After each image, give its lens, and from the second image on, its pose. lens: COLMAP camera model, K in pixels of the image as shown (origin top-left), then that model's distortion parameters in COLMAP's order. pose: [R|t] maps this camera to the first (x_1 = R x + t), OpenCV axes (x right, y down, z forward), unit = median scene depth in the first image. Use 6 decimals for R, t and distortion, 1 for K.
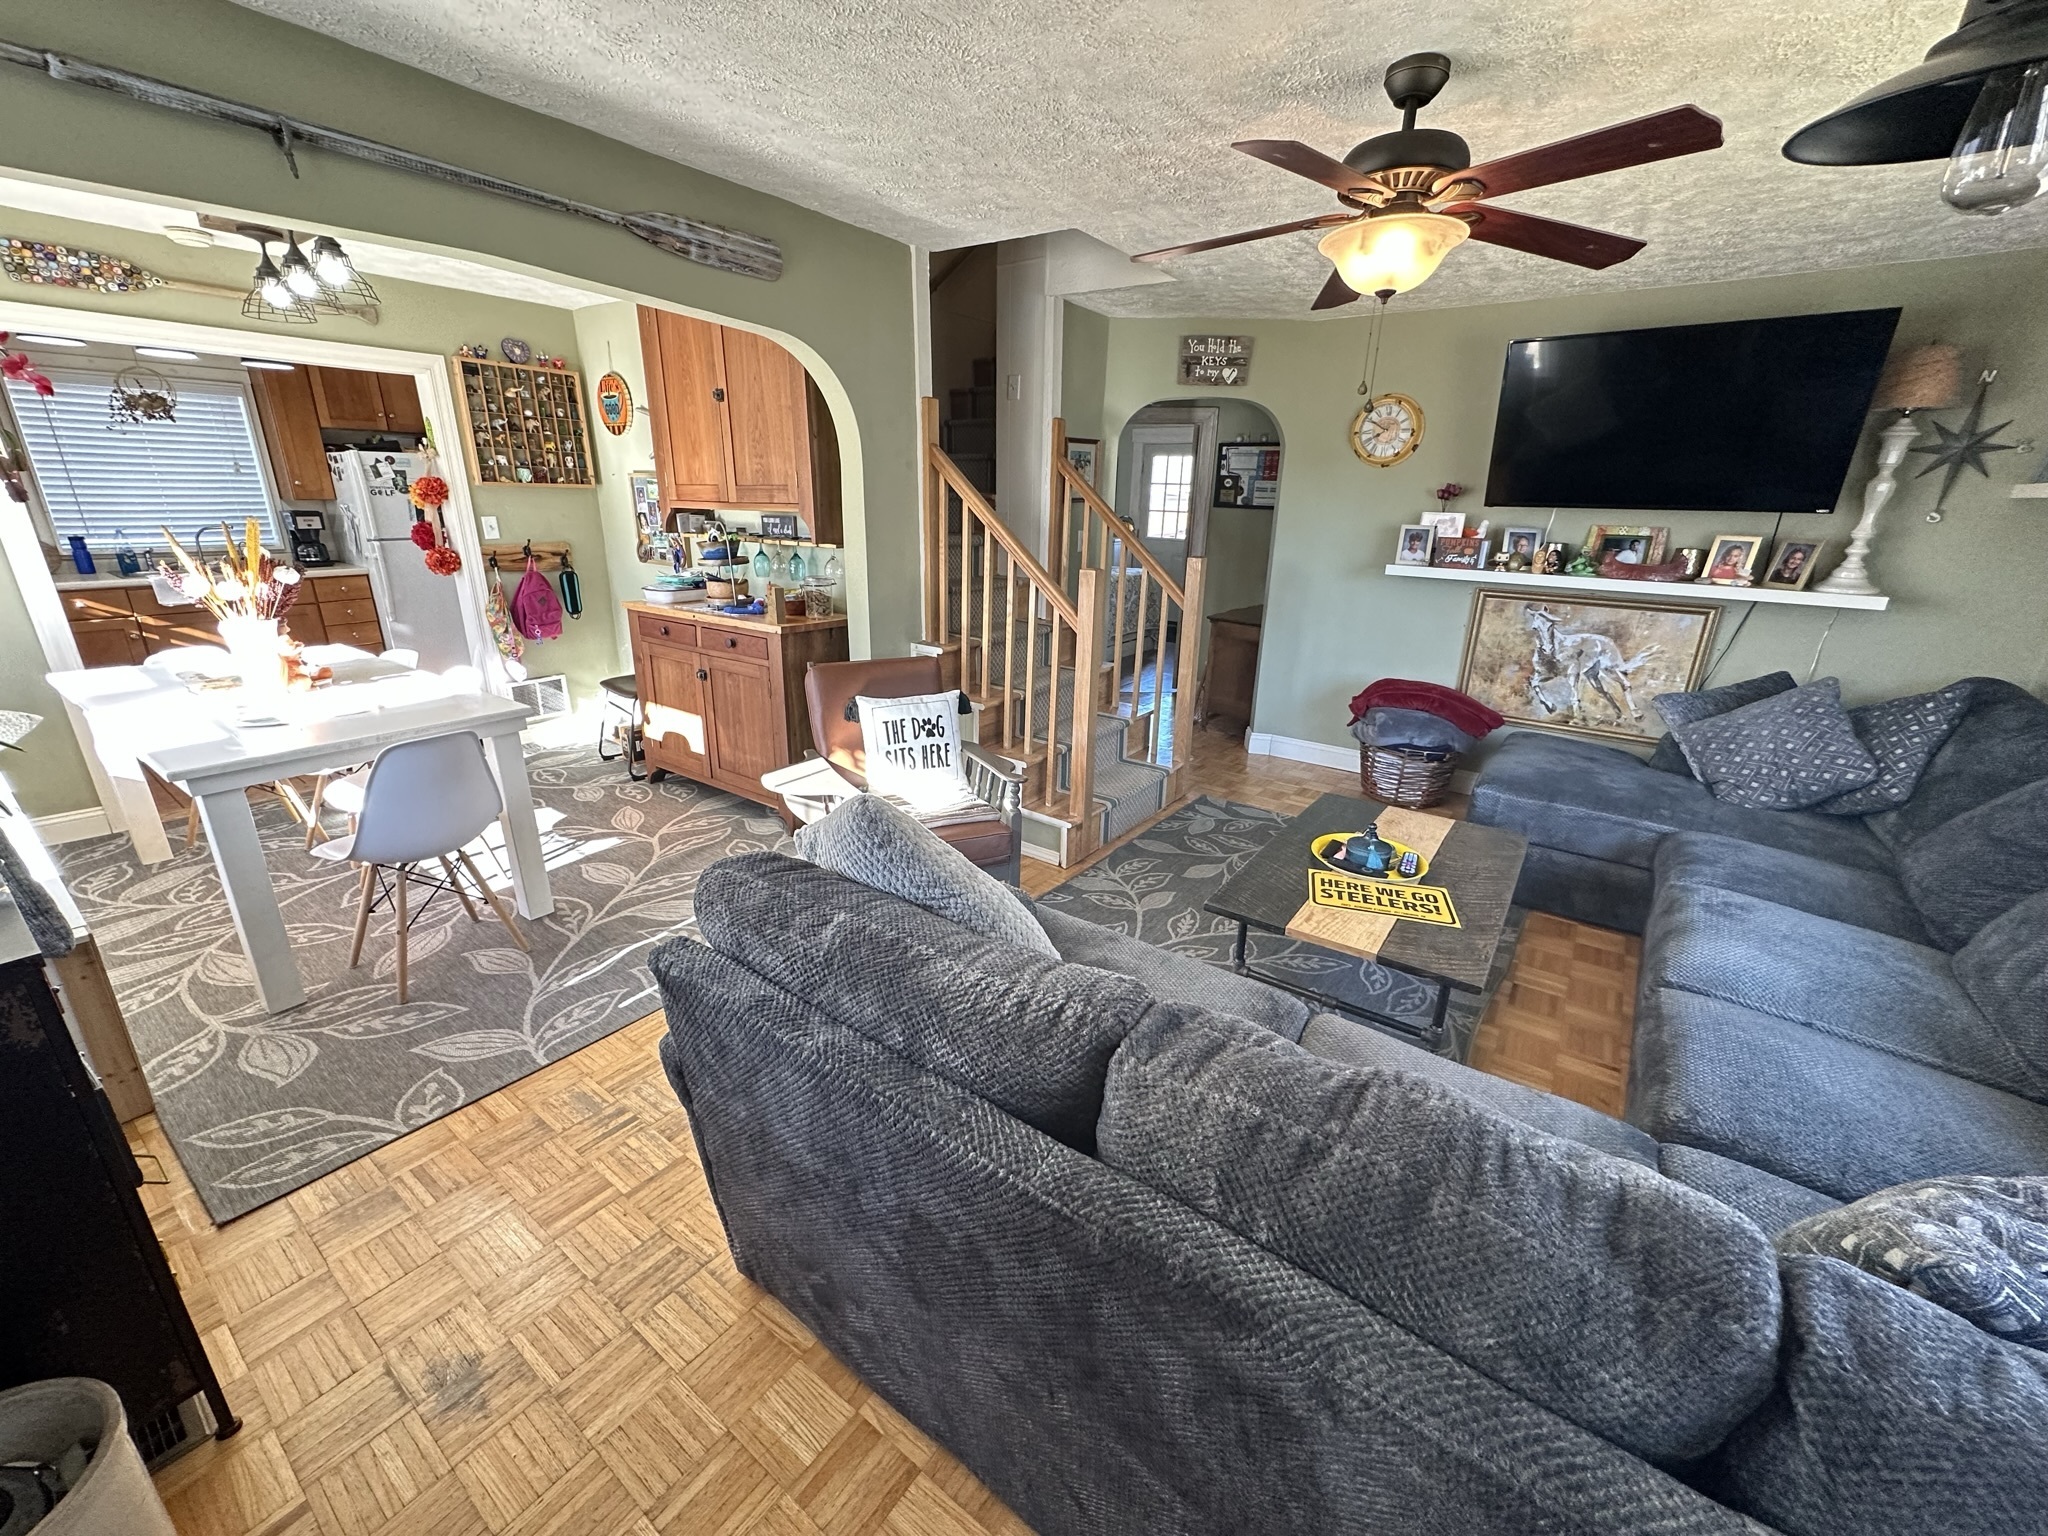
lens RADIAL K [[816.7, 0, 1015.3], [0, 816.7, 771.5], [0, 0, 1]] dist [-0.000614, -0.000533]
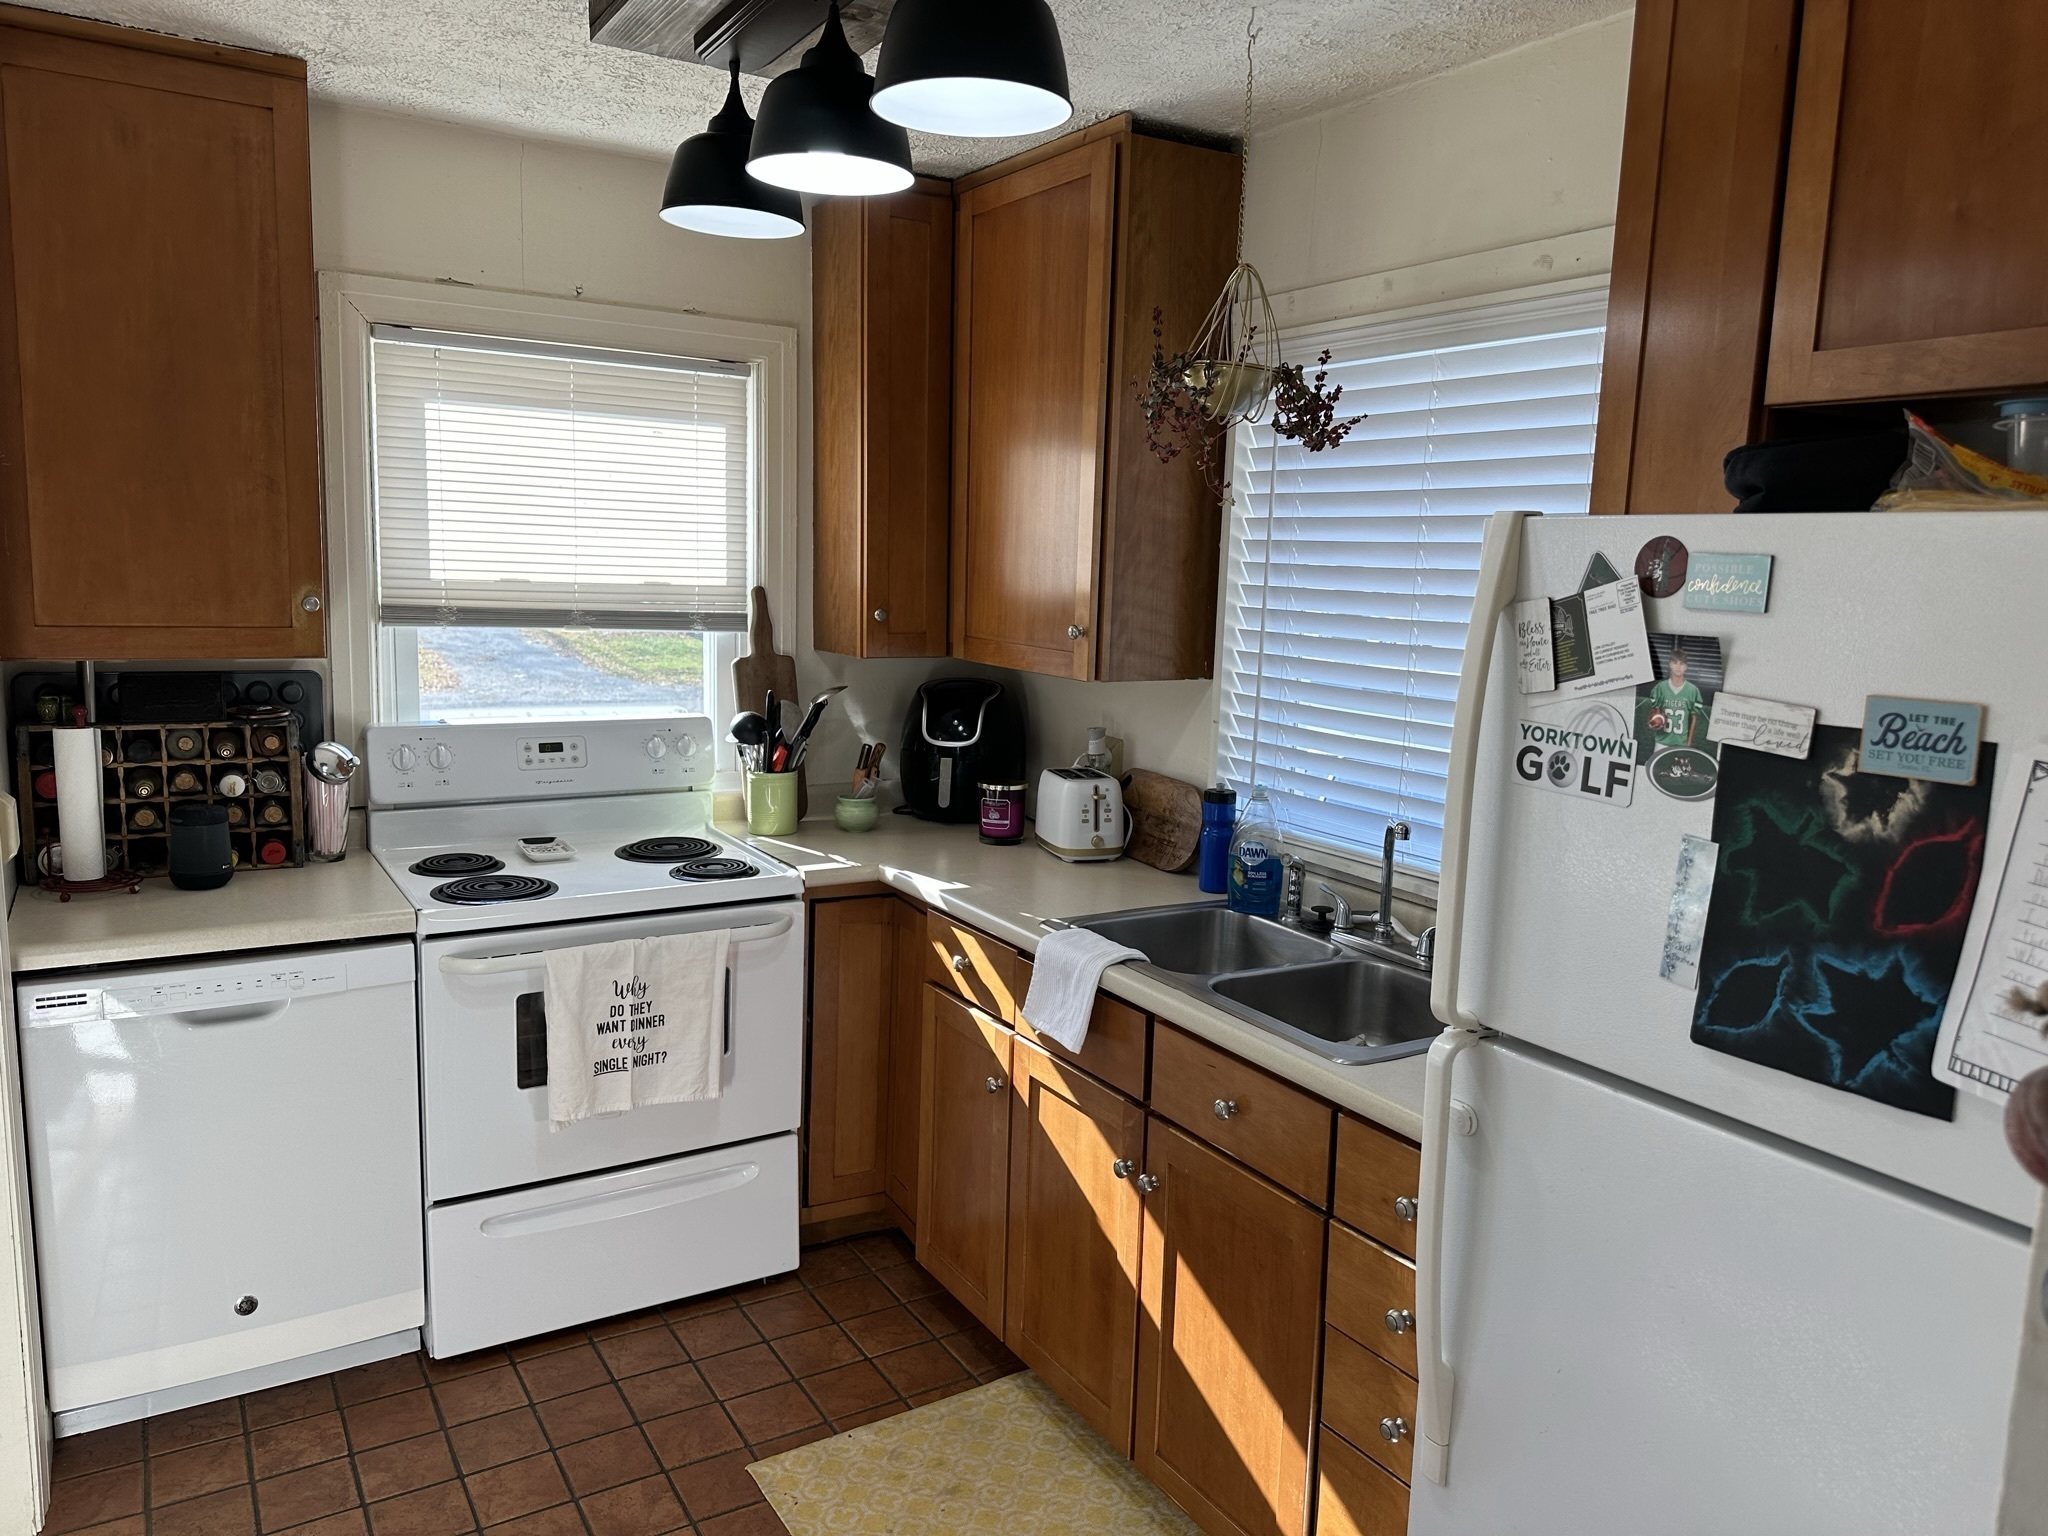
lens RADIAL K [[1425.2, 0, 1022.3], [0, 1425.2, 774.2], [0, 0, 1]] dist [0.051471, -0.076359]
pose [[-0.367384, 0.106574, -0.923943, -0.488297], [-0.342071, 0.908301, 0.240786, -0.369231], [0.864880, 0.404515, -0.297239, 0.988799]]
